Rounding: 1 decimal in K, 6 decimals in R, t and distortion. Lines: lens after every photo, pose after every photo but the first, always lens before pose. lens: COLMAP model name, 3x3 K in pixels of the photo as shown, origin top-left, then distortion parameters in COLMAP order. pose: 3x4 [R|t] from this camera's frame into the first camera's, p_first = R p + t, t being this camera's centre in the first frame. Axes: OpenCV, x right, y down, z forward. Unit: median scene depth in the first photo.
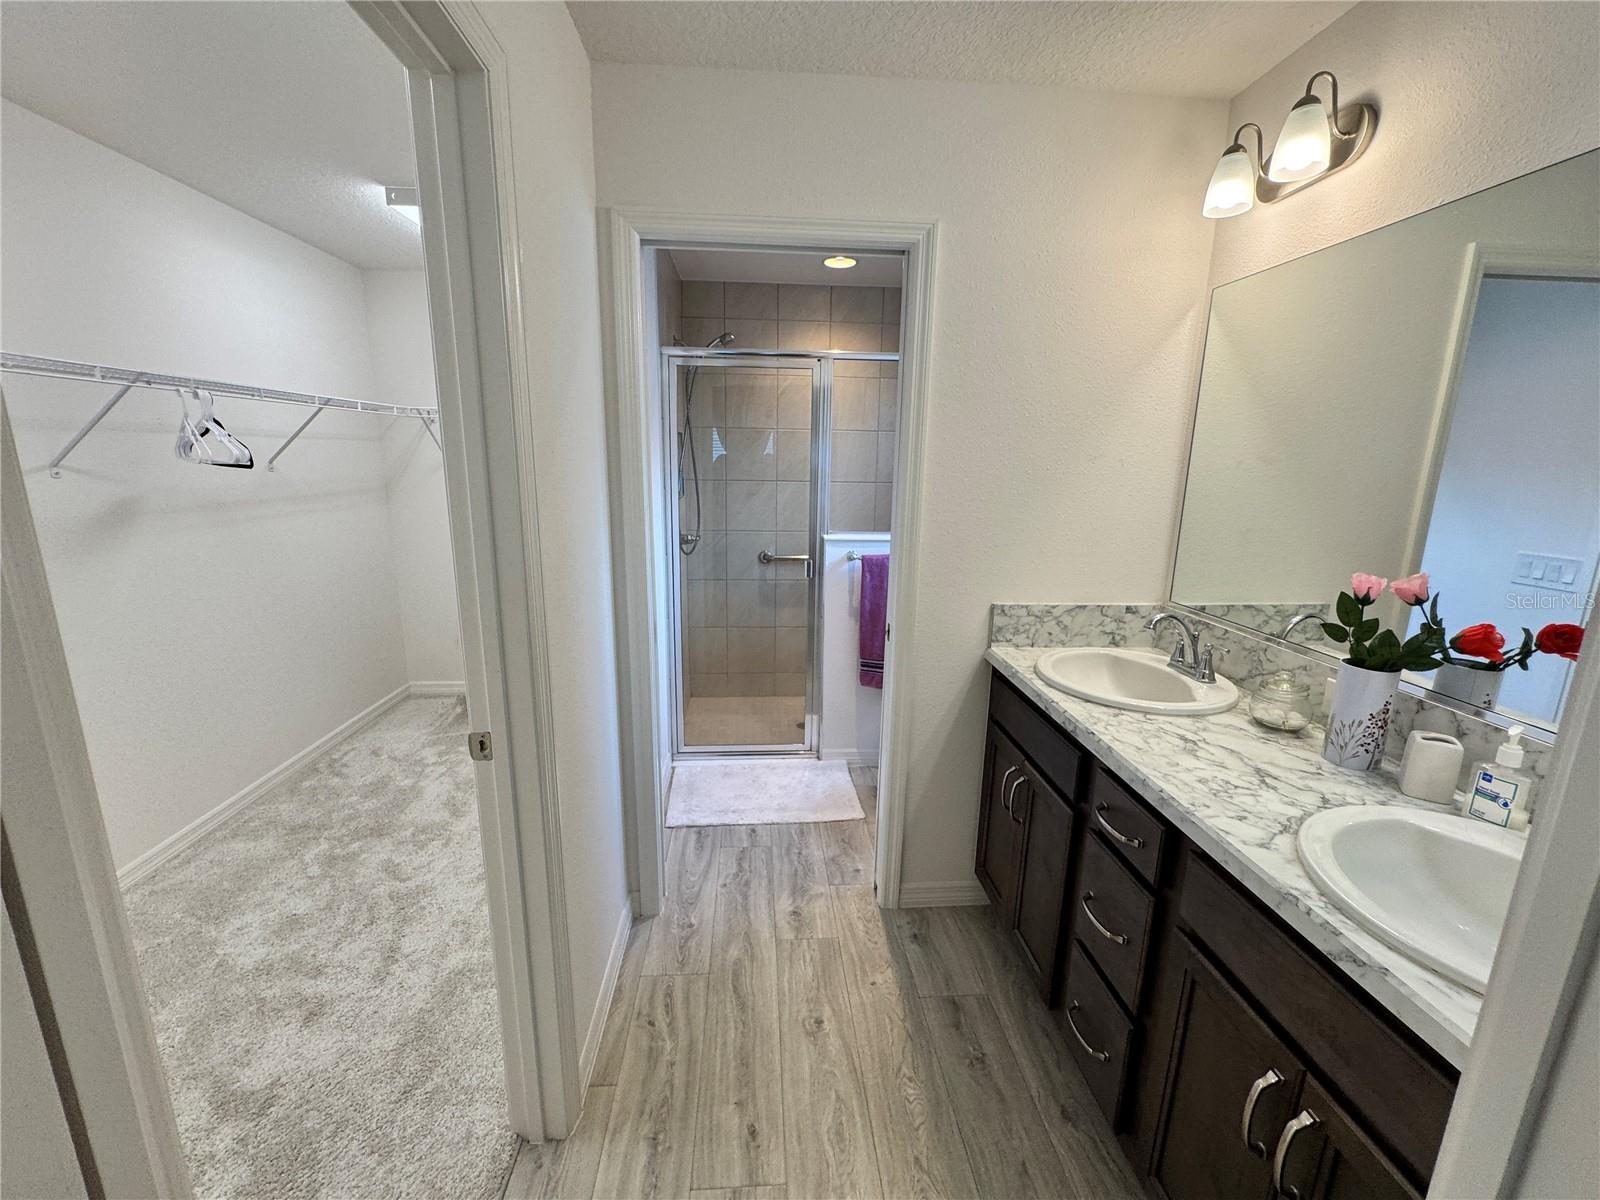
lens RADIAL K [[639.6, 0, 797.7], [0, 639.6, 597.4], [0, 0, 1]] dist [-0.005079, -0.000056]
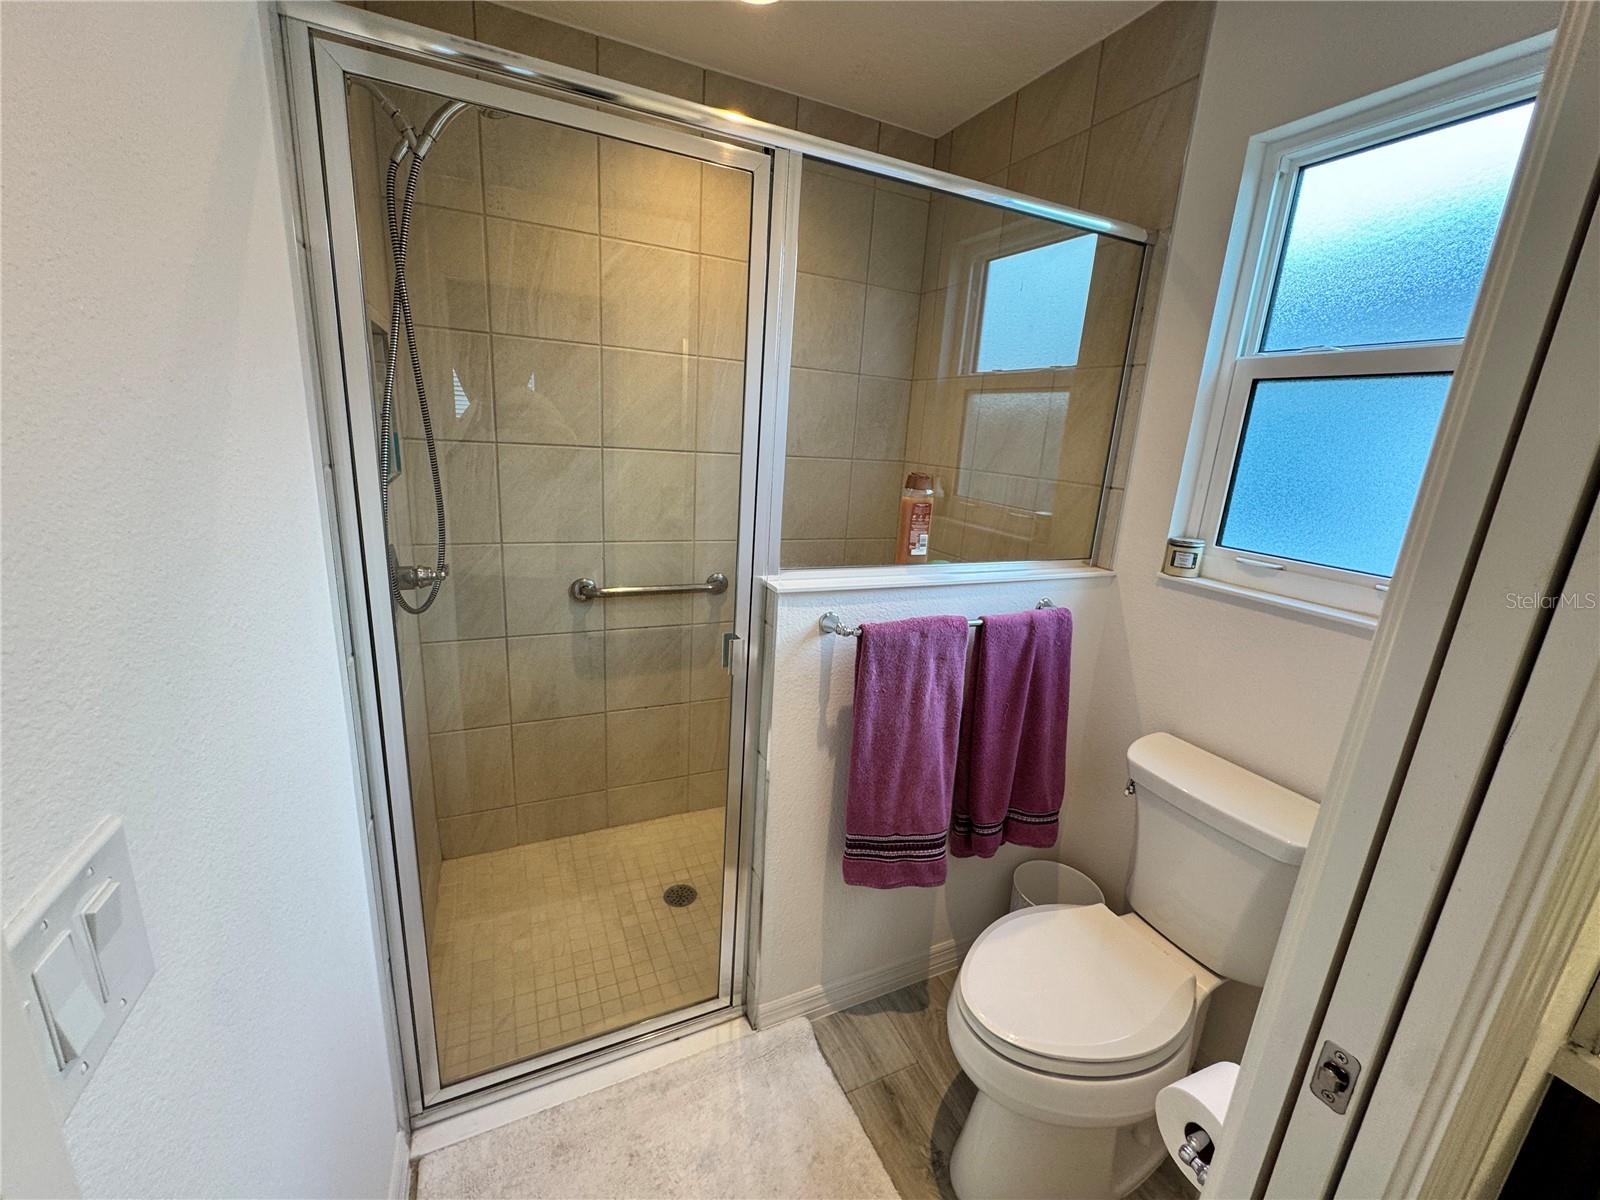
lens RADIAL K [[639.6, 0, 804.9], [0, 639.6, 601.5], [0, 0, 1]] dist [-0.005079, -0.000056]
pose [[0.930360, -0.050389, 0.363168, -0.160728], [0.029145, 0.997541, 0.063745, -0.182039], [-0.365487, -0.048721, 0.929541, 0.955208]]
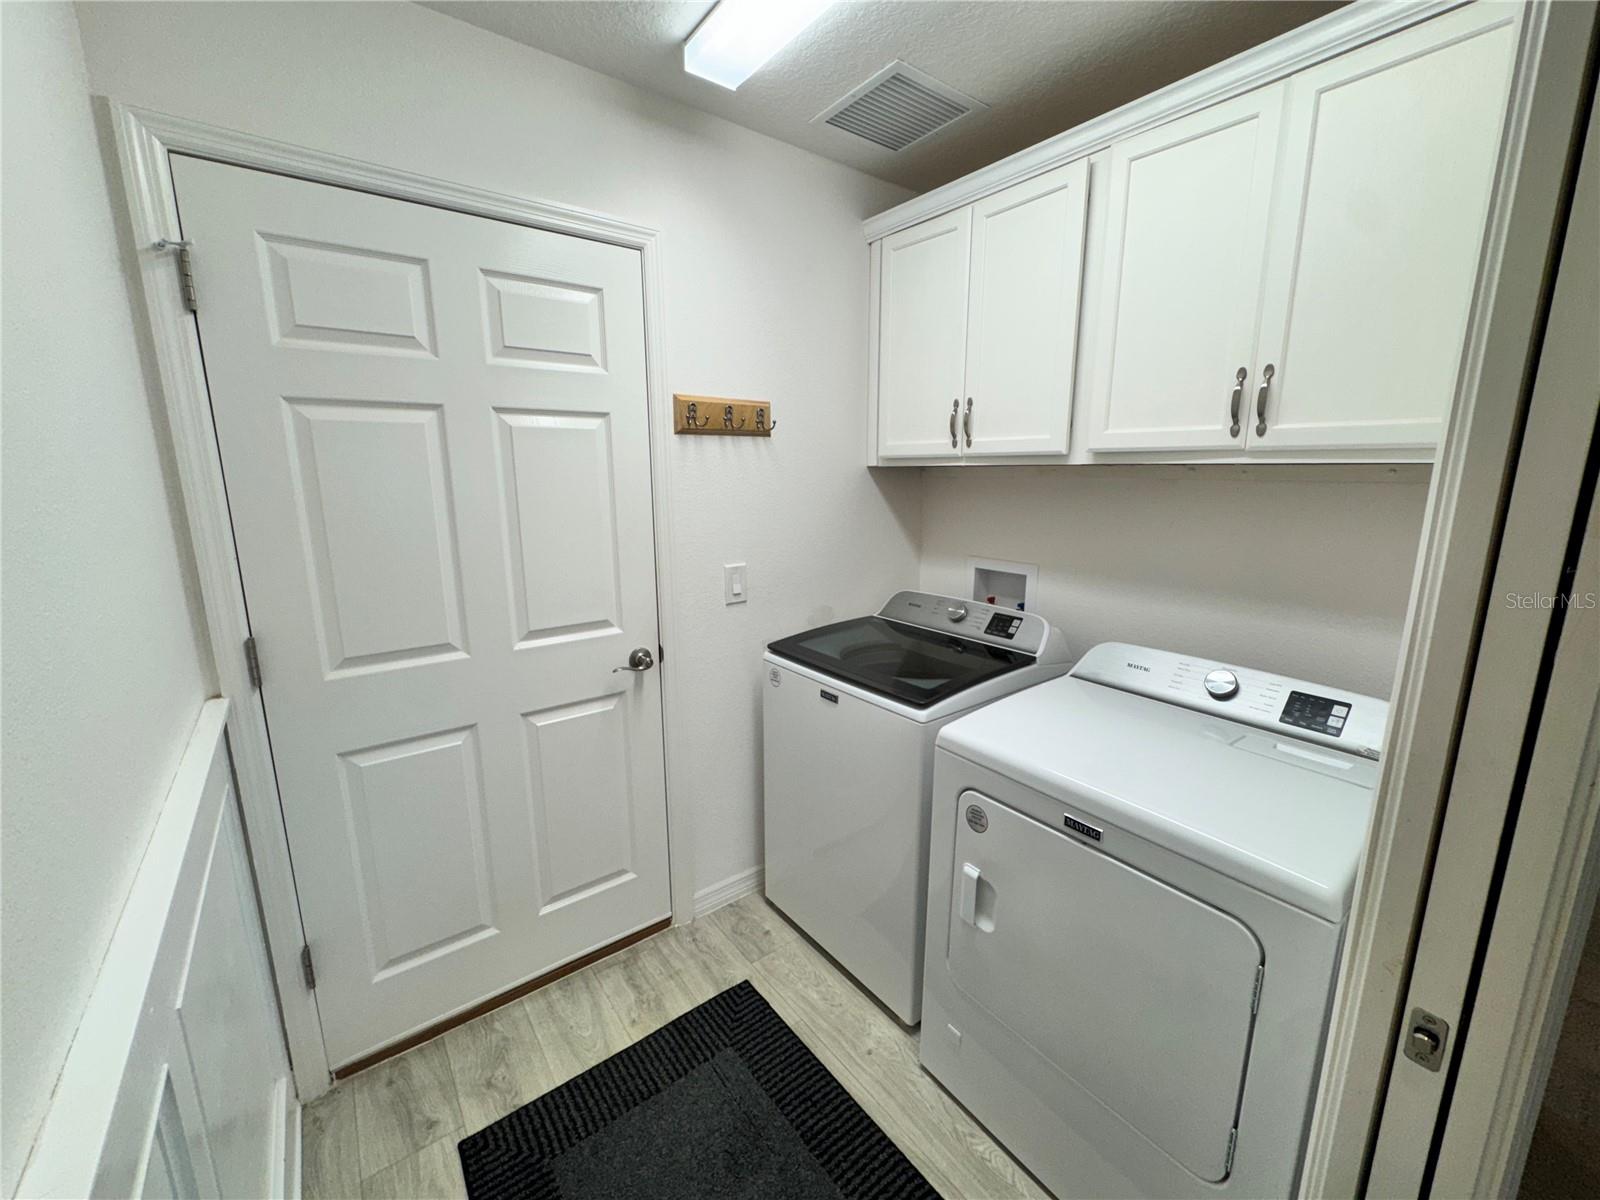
lens RADIAL K [[639.6, 0, 802.0], [0, 639.6, 597.9], [0, 0, 1]] dist [-0.005079, -0.000056]
pose [[0.834528, -0.126944, 0.536142, -0.368594], [0.131020, 0.990905, 0.030682, -0.068562], [-0.535161, 0.044641, 0.843570, 0.273027]]
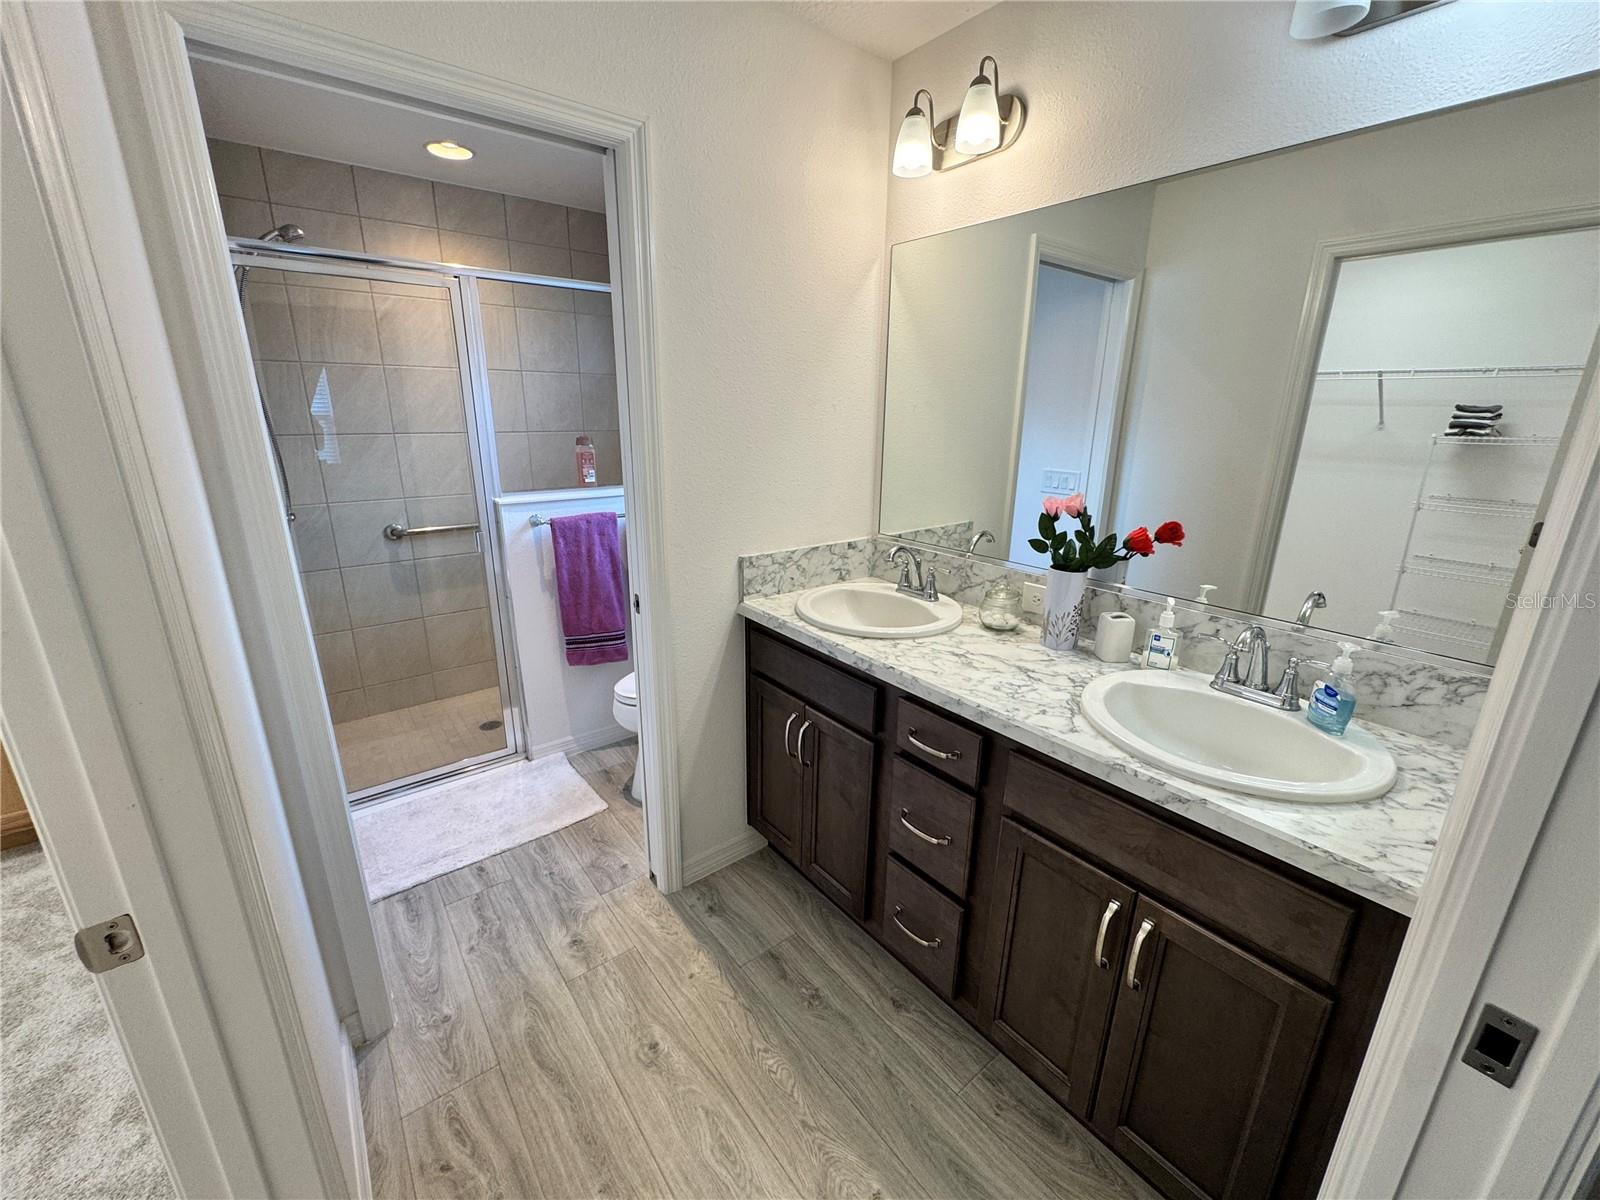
lens RADIAL K [[639.6, 0, 800.1], [0, 639.6, 597.3], [0, 0, 1]] dist [-0.005079, -0.000056]
pose [[0.824634, -0.166309, 0.540666, -0.168103], [0.121551, 0.985574, 0.117771, -0.035725], [-0.552452, -0.031399, 0.832953, 0.151496]]
